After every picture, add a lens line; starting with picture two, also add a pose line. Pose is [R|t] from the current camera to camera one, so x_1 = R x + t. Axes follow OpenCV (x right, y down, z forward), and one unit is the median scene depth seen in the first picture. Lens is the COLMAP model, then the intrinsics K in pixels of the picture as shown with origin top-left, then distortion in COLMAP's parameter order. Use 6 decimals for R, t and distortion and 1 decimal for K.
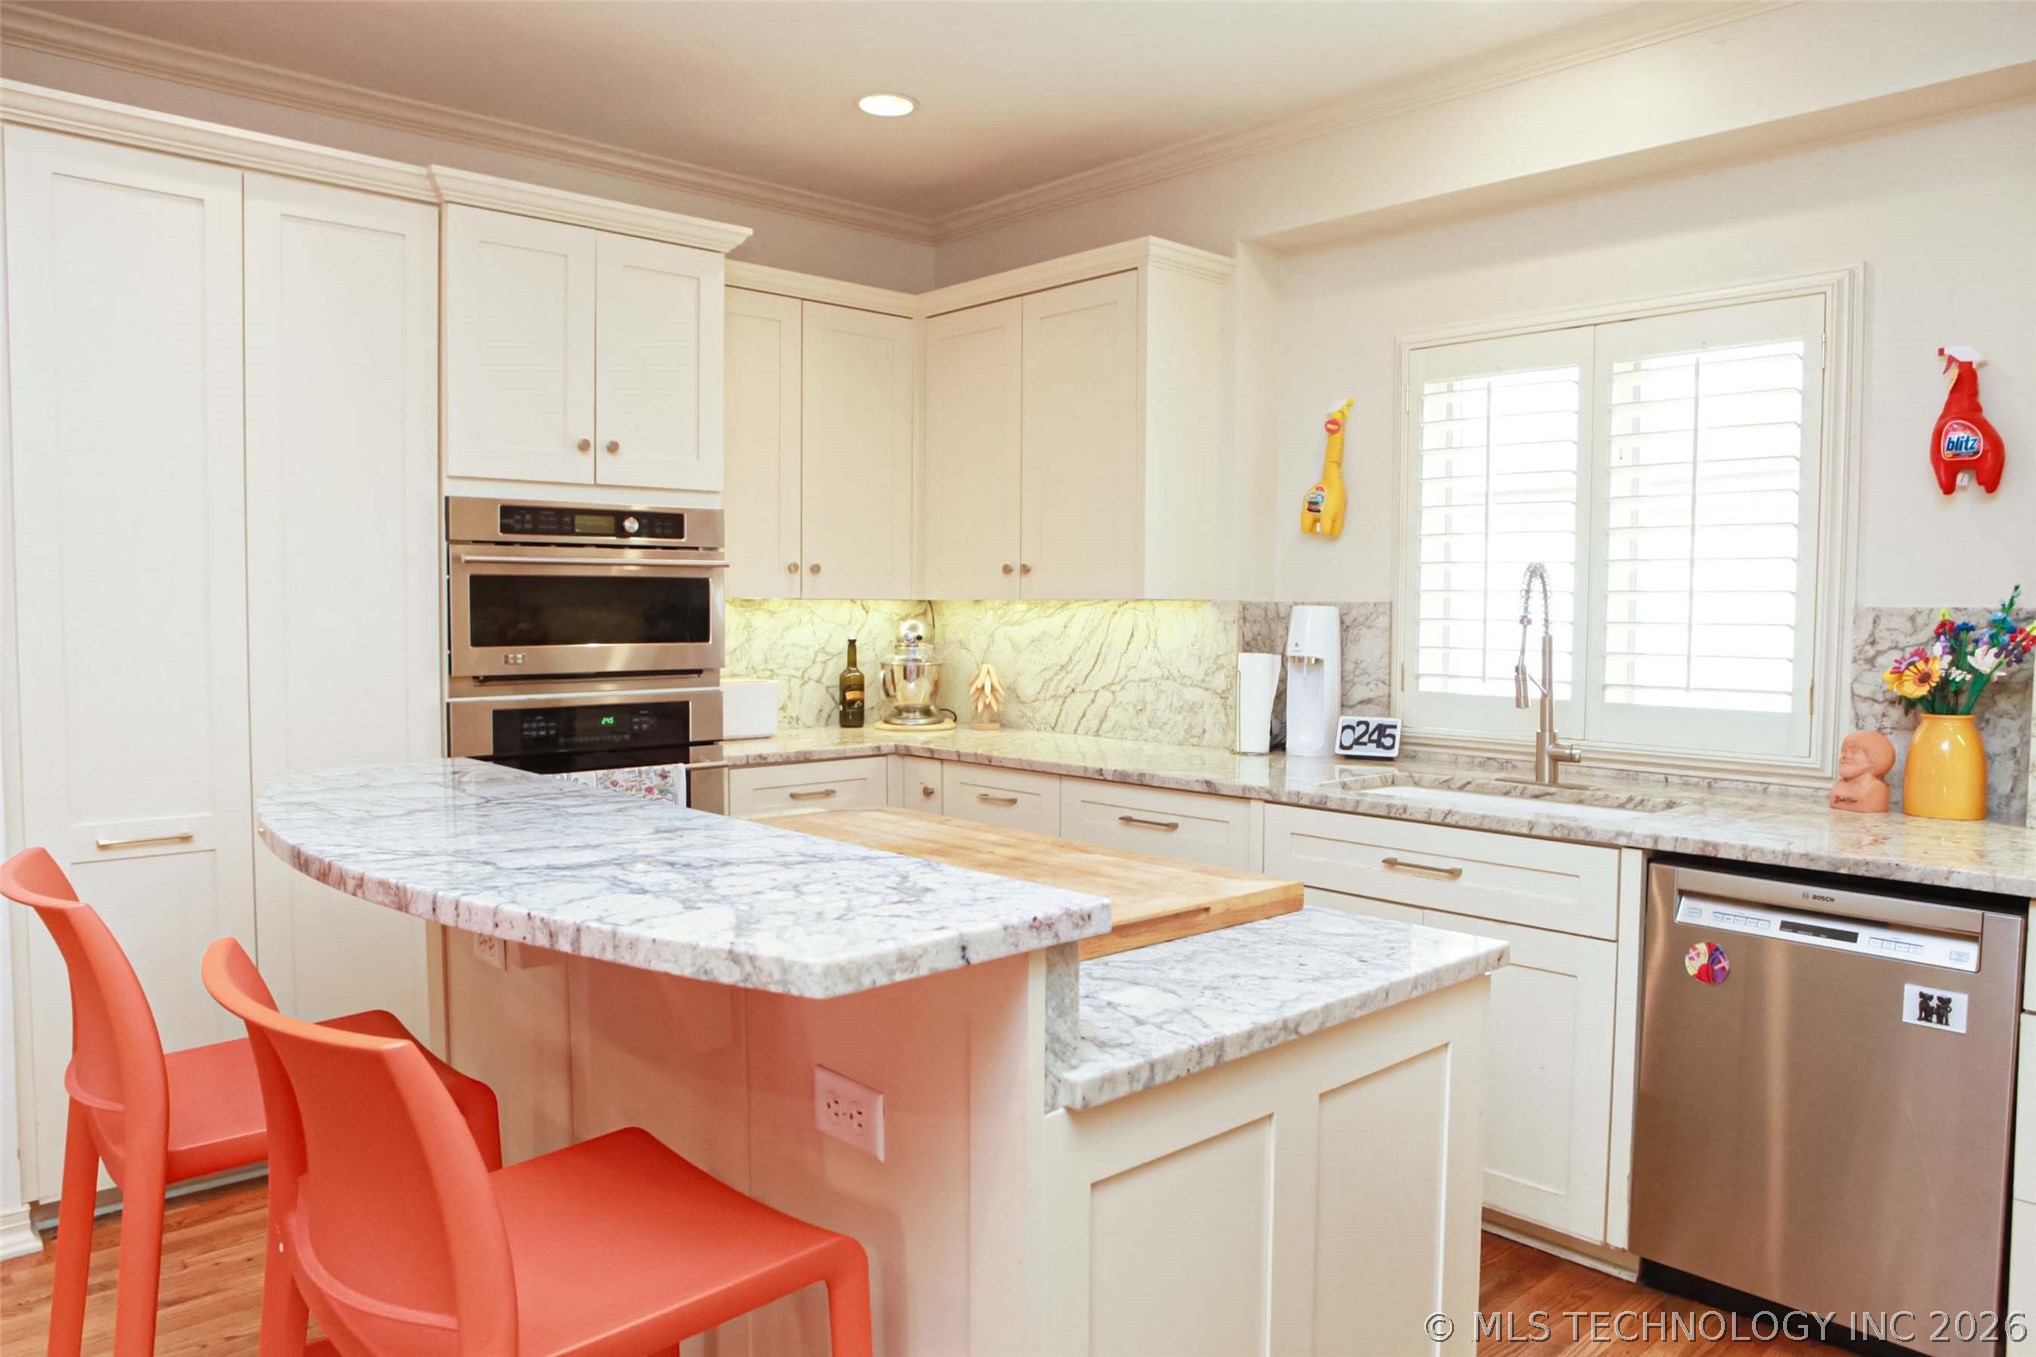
lens RADIAL K [[1405.0, 0, 1019.3], [0, 1405.0, 694.2], [0, 0, 1]] dist [-0.104603, 0.067682]
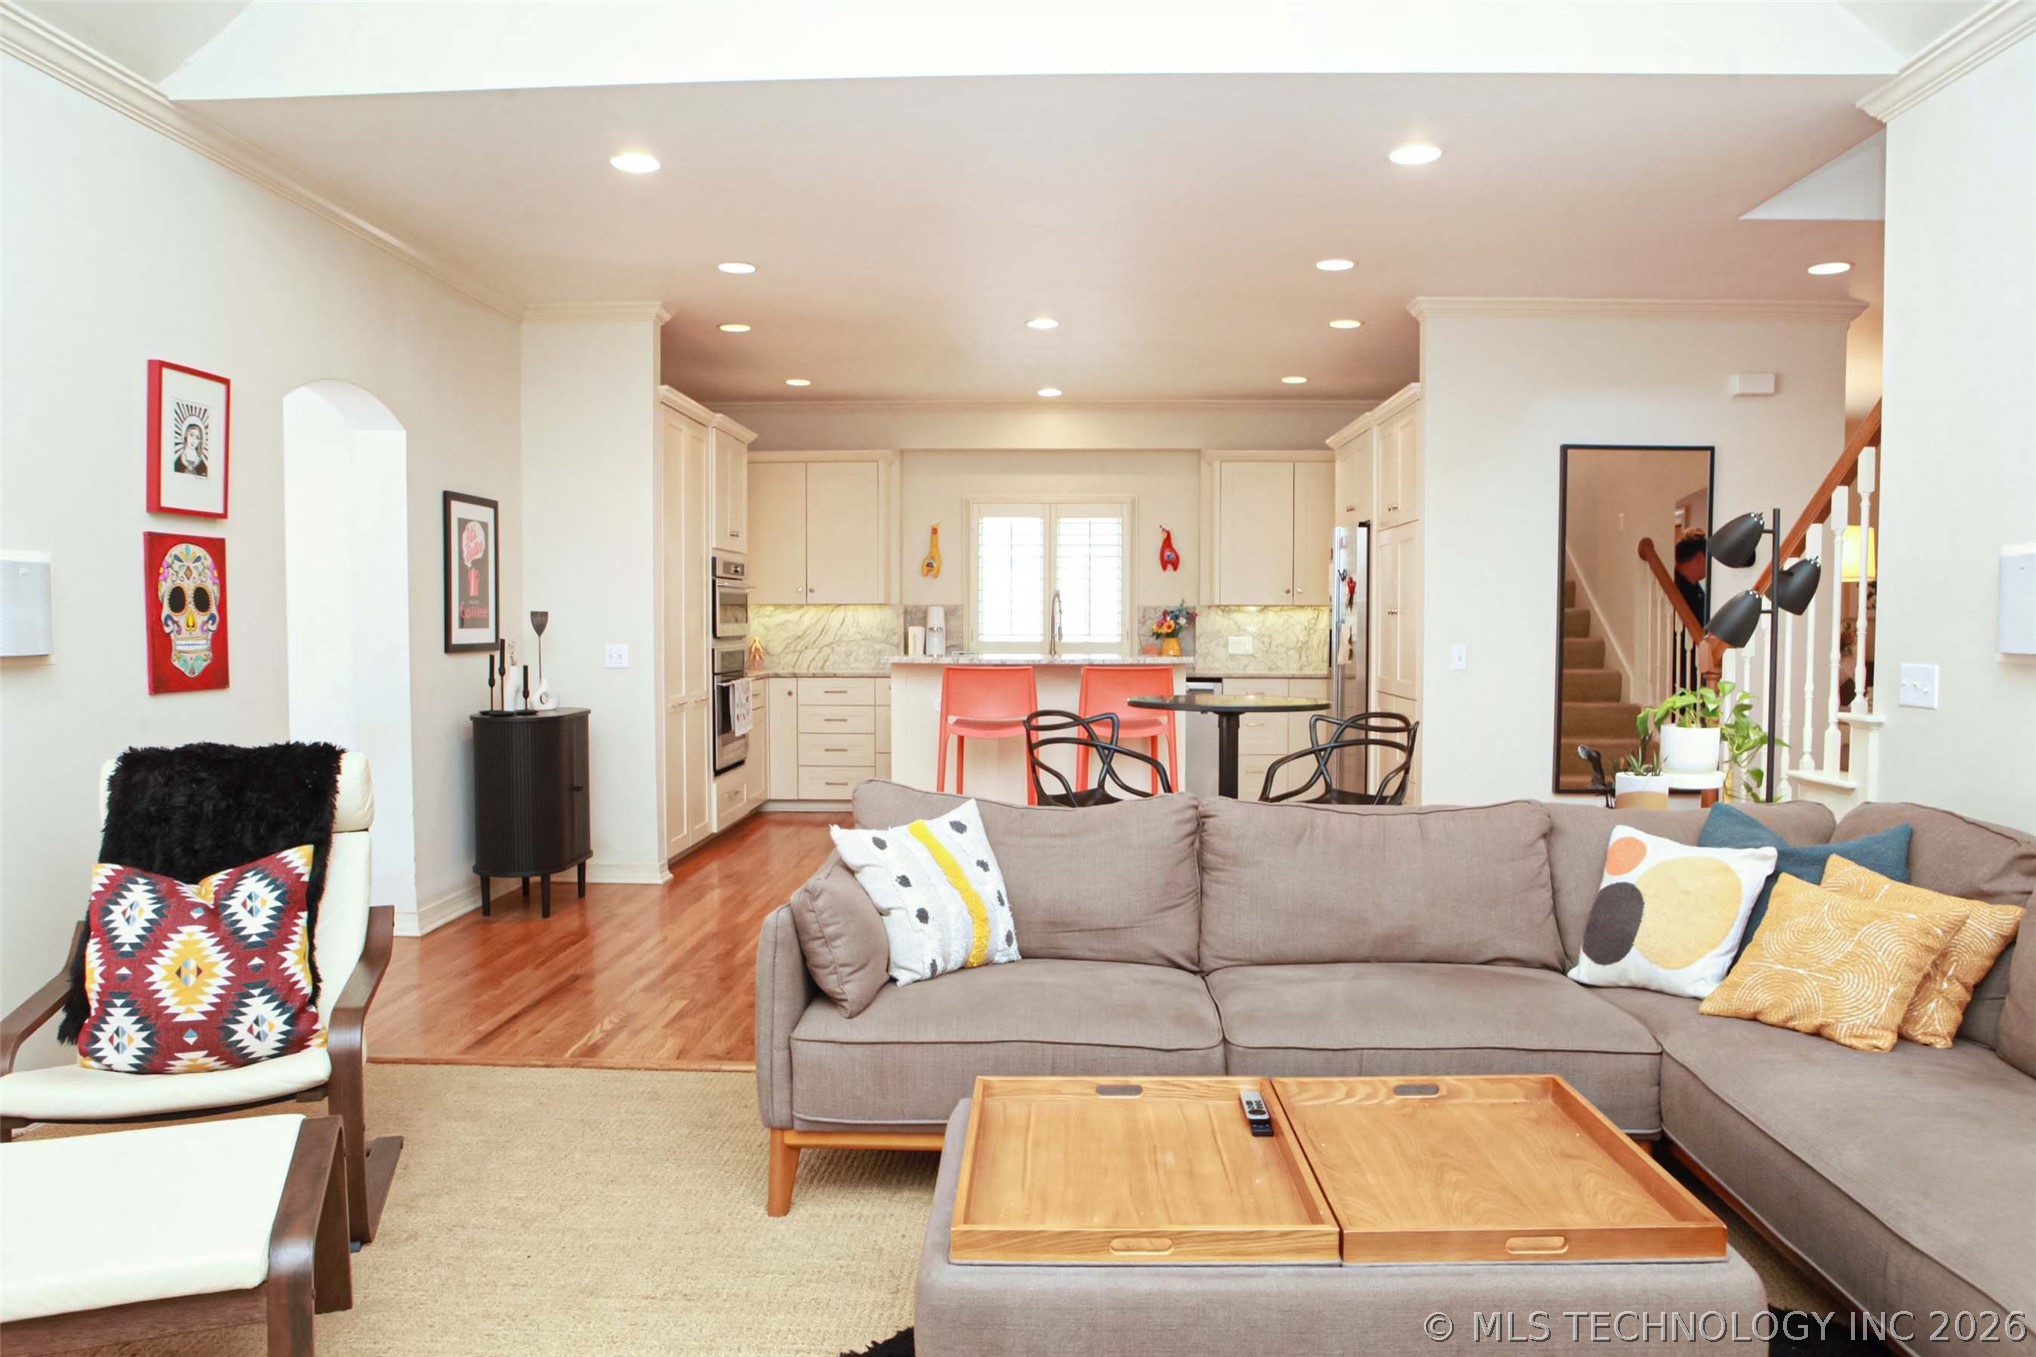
lens RADIAL K [[1405.0, 0, 1013.8], [0, 1405.0, 691.4], [0, 0, 1]] dist [-0.104603, 0.067682]
pose [[0.705660, -0.040912, 0.707368, -1.474763], [0.047209, 0.998828, 0.010674, 0.065902], [-0.706976, 0.025862, 0.706765, -0.833211]]
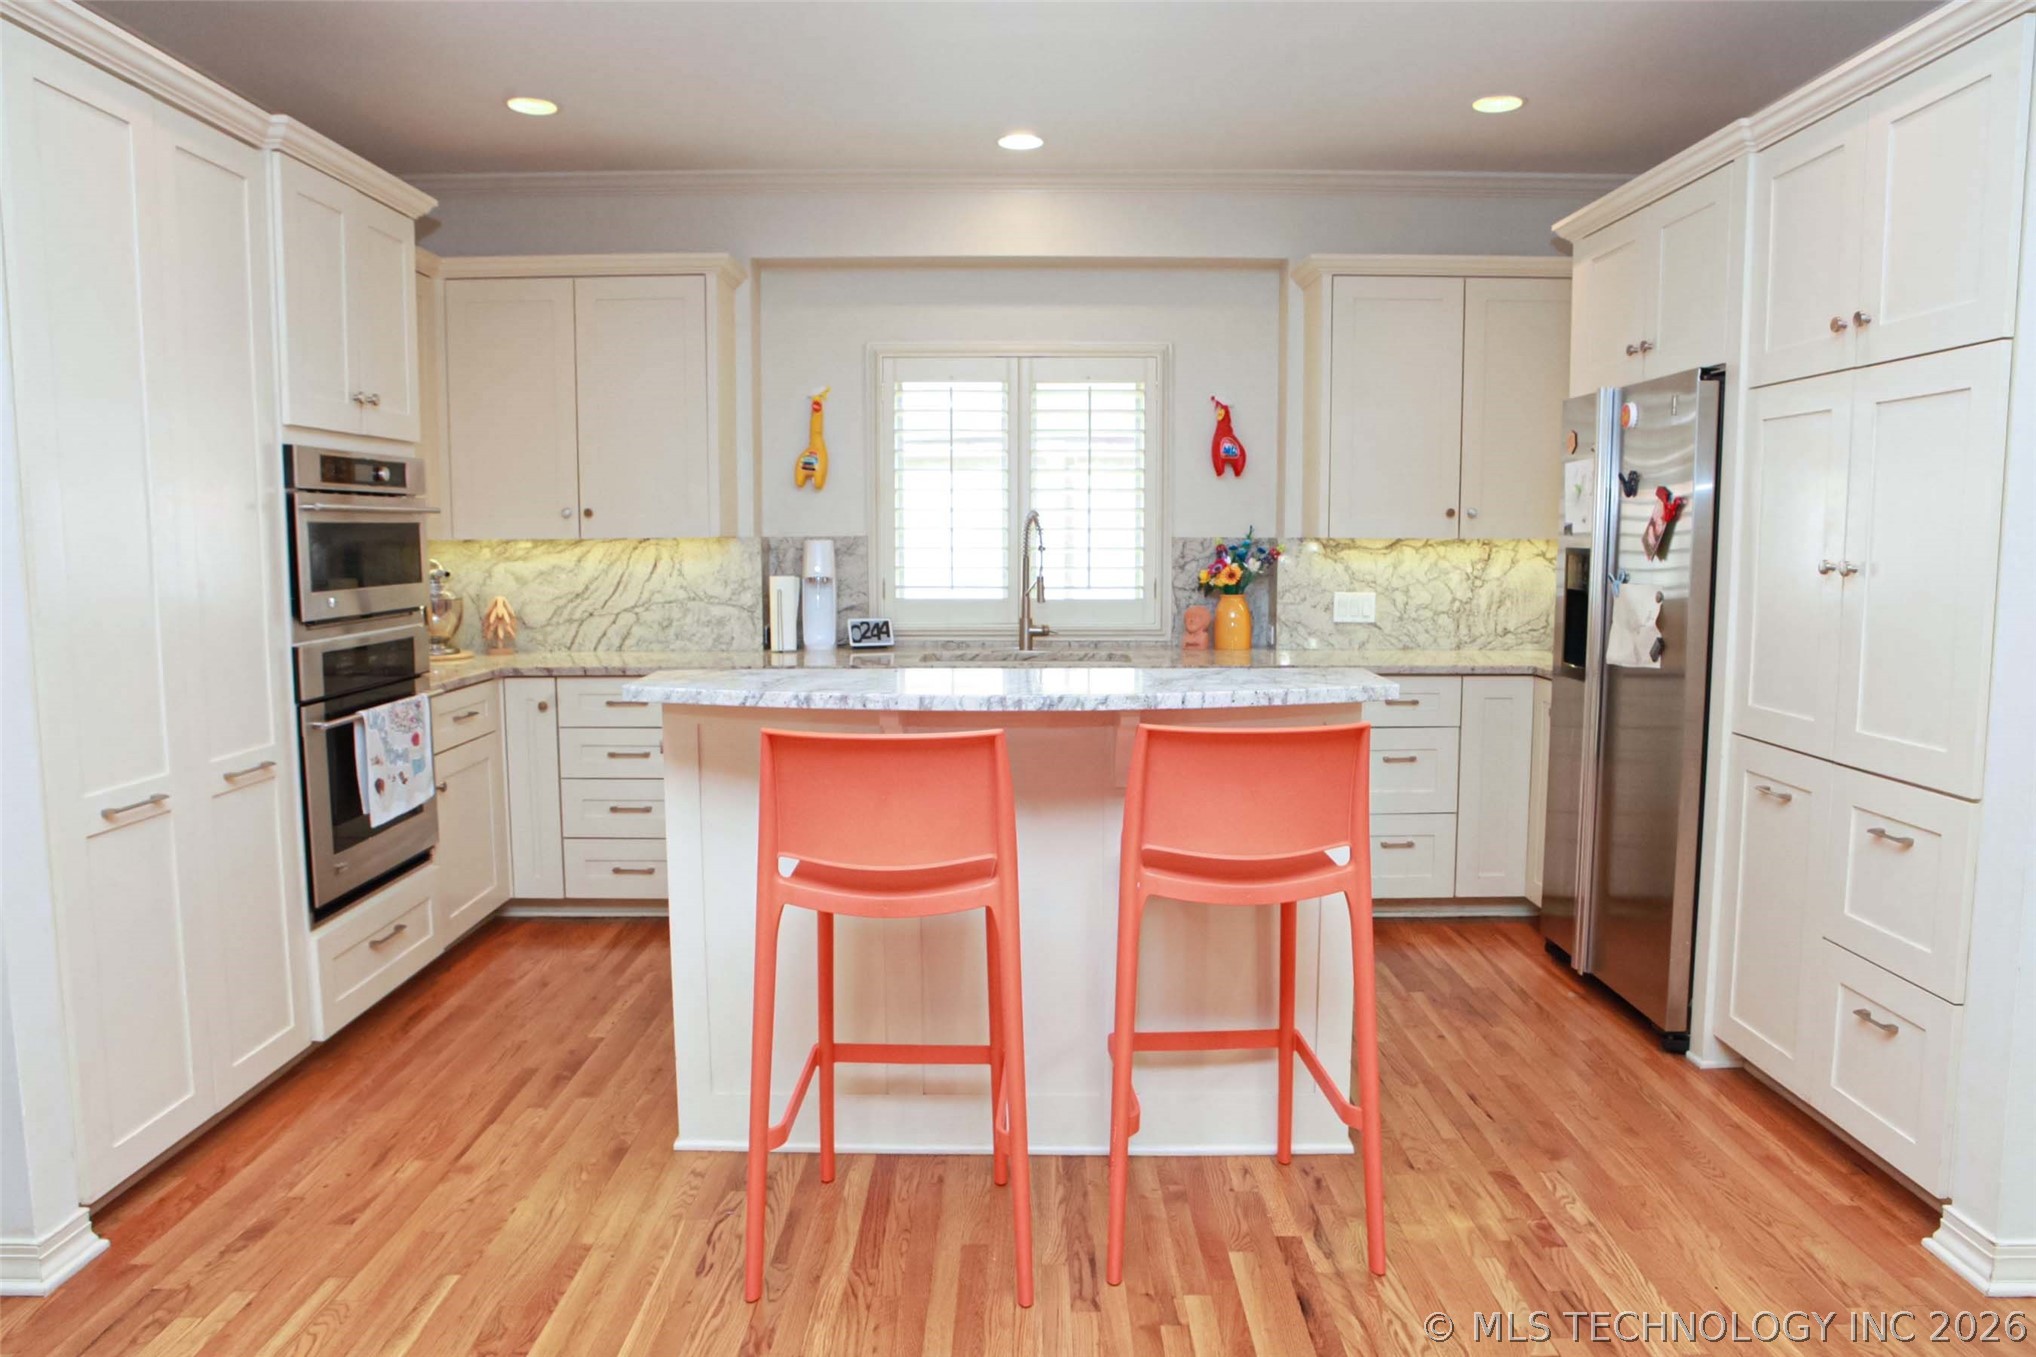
lens RADIAL K [[1405.0, 0, 1017.3], [0, 1405.0, 694.2], [0, 0, 1]] dist [-0.104603, 0.067682]
pose [[0.677291, -0.090793, 0.730092, -0.699270], [0.051008, 0.995763, 0.076512, -0.008546], [-0.733945, -0.014581, 0.679052, -0.071779]]
